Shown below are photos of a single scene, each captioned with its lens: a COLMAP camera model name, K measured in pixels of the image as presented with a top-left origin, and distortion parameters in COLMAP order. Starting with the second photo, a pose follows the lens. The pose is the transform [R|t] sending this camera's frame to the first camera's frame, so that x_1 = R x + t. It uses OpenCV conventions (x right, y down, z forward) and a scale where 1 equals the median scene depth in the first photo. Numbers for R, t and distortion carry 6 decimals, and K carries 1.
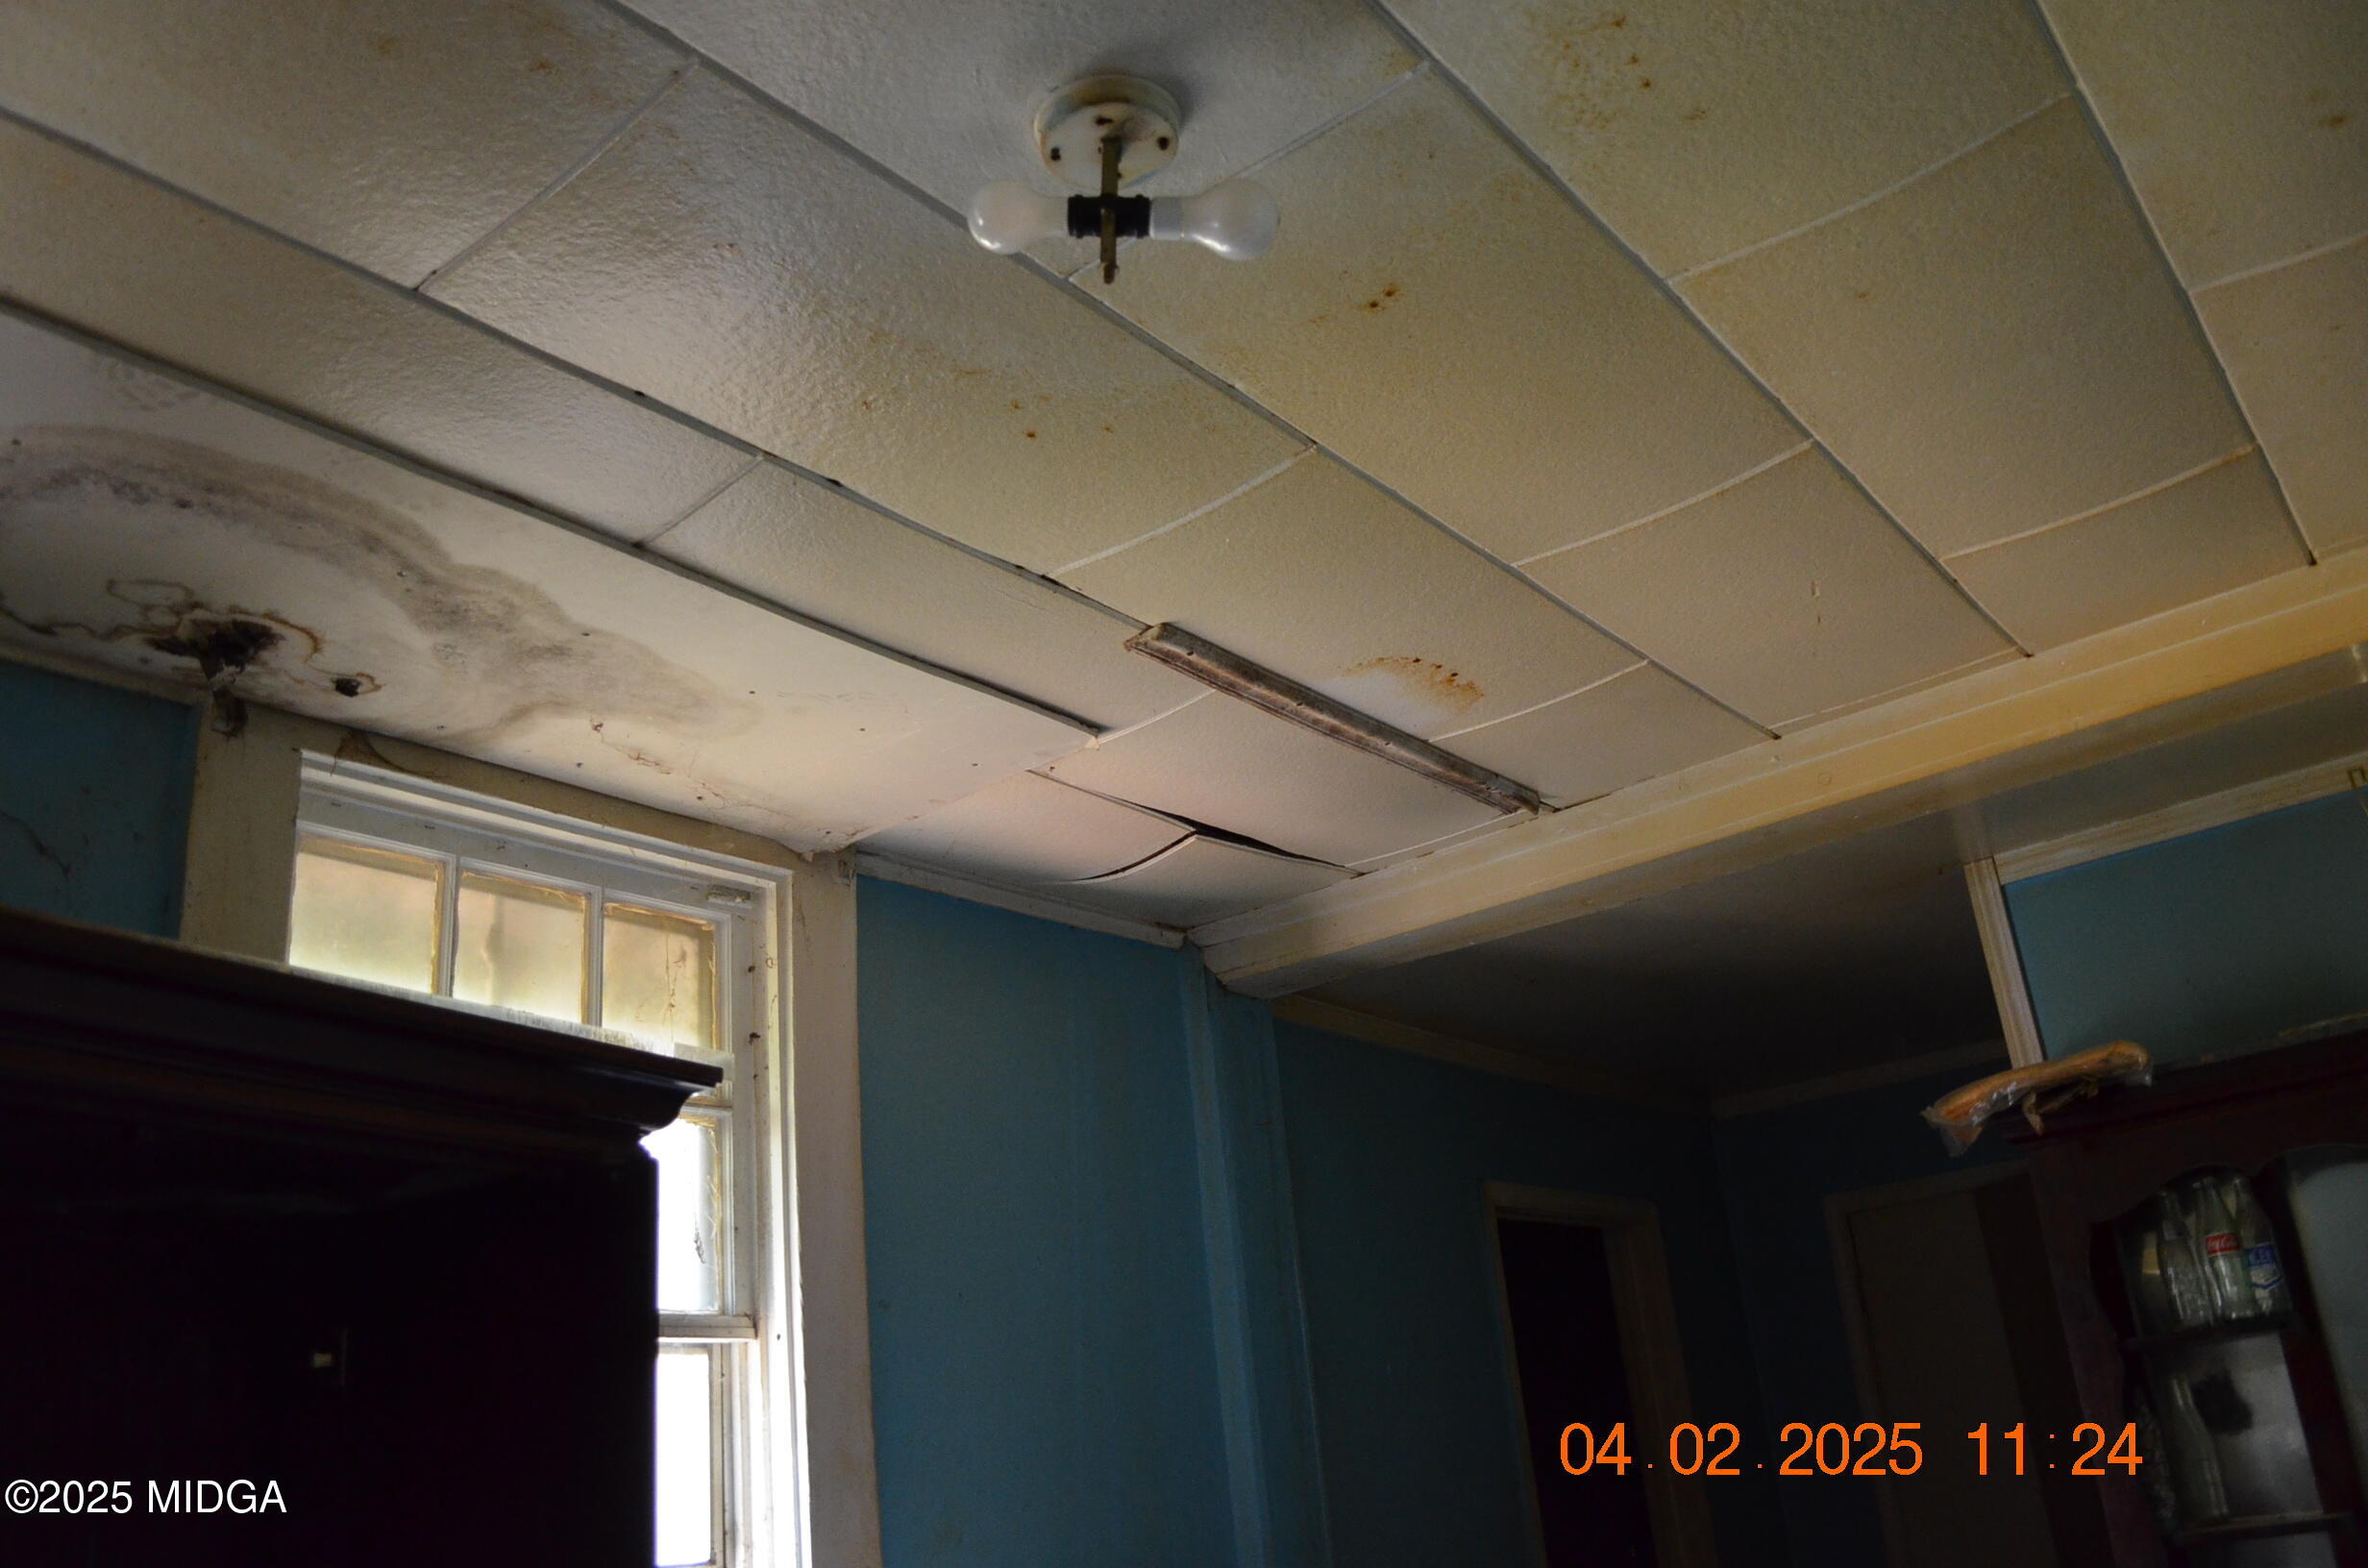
lens RADIAL K [[1875.5, 0, 1225.1], [0, 1875.5, 778.4], [0, 0, 1]] dist [-0.084831, 0.013425]
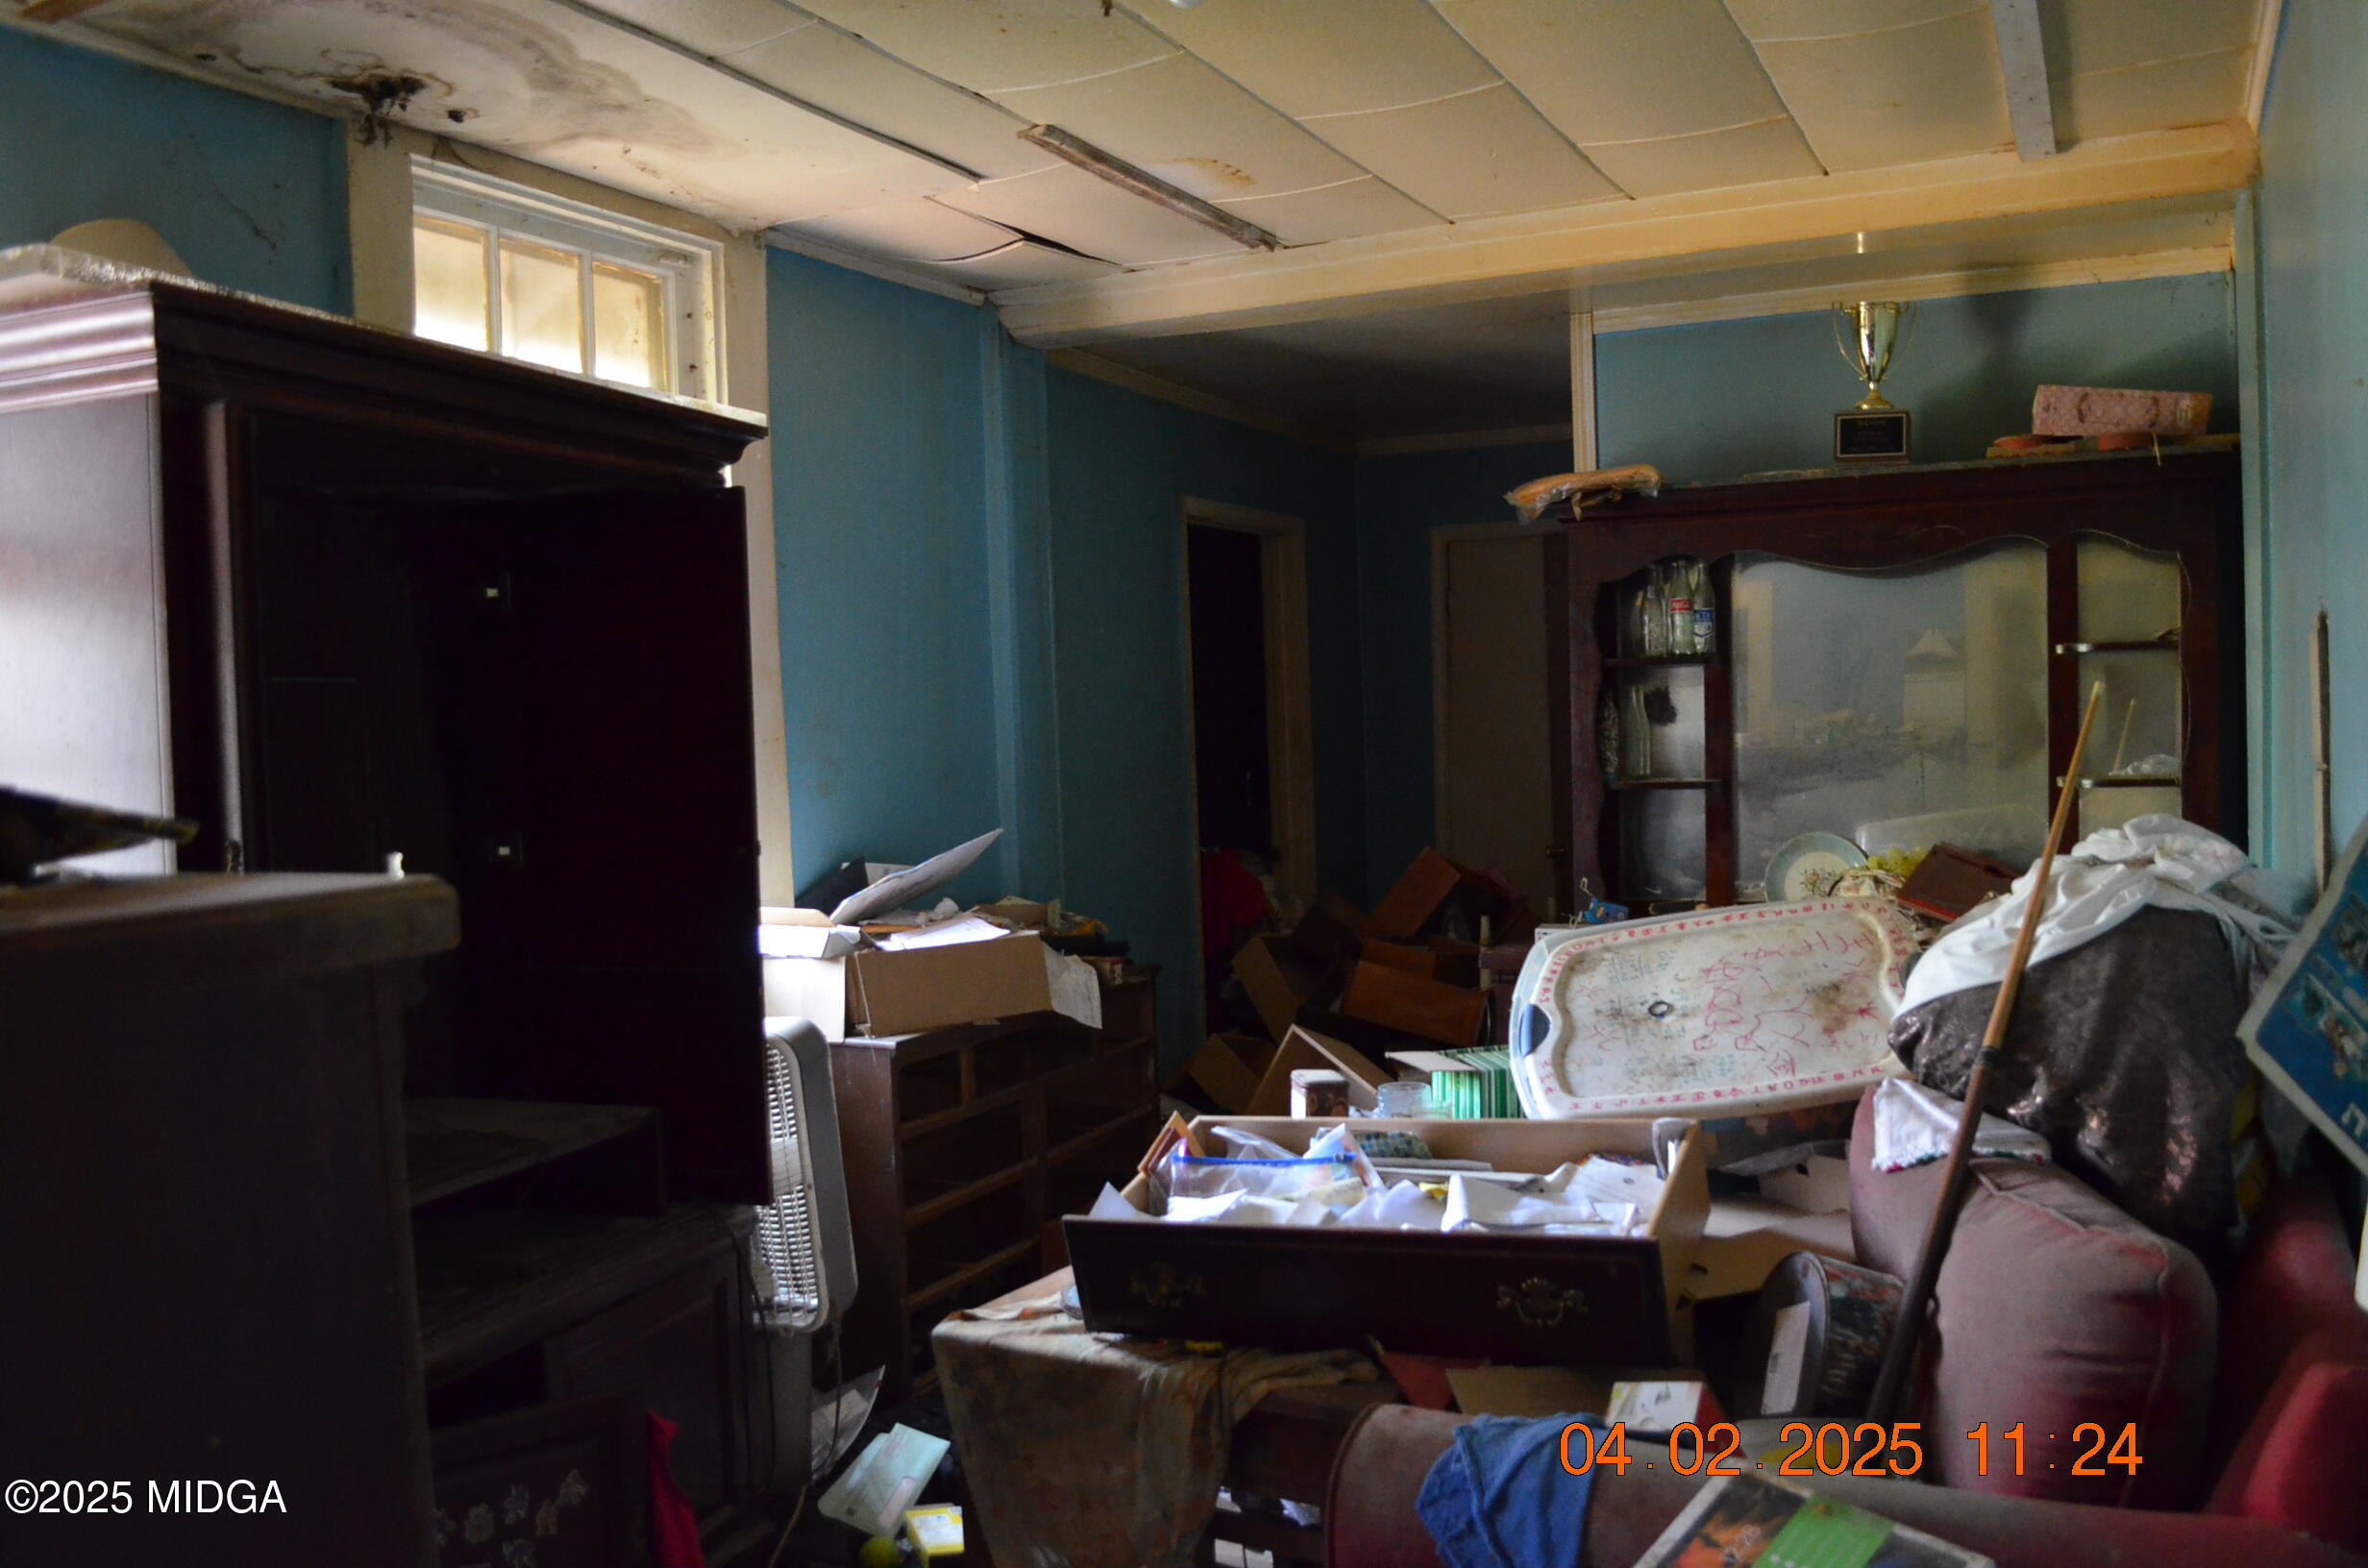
lens RADIAL K [[1875.5, 0, 1225.1], [0, 1875.5, 778.4], [0, 0, 1]] dist [-0.084831, 0.013425]
pose [[0.976691, 0.059255, 0.206311, -0.138412], [-0.134352, 0.918349, 0.372269, -0.144232], [-0.167406, -0.391310, 0.904904, -0.411634]]
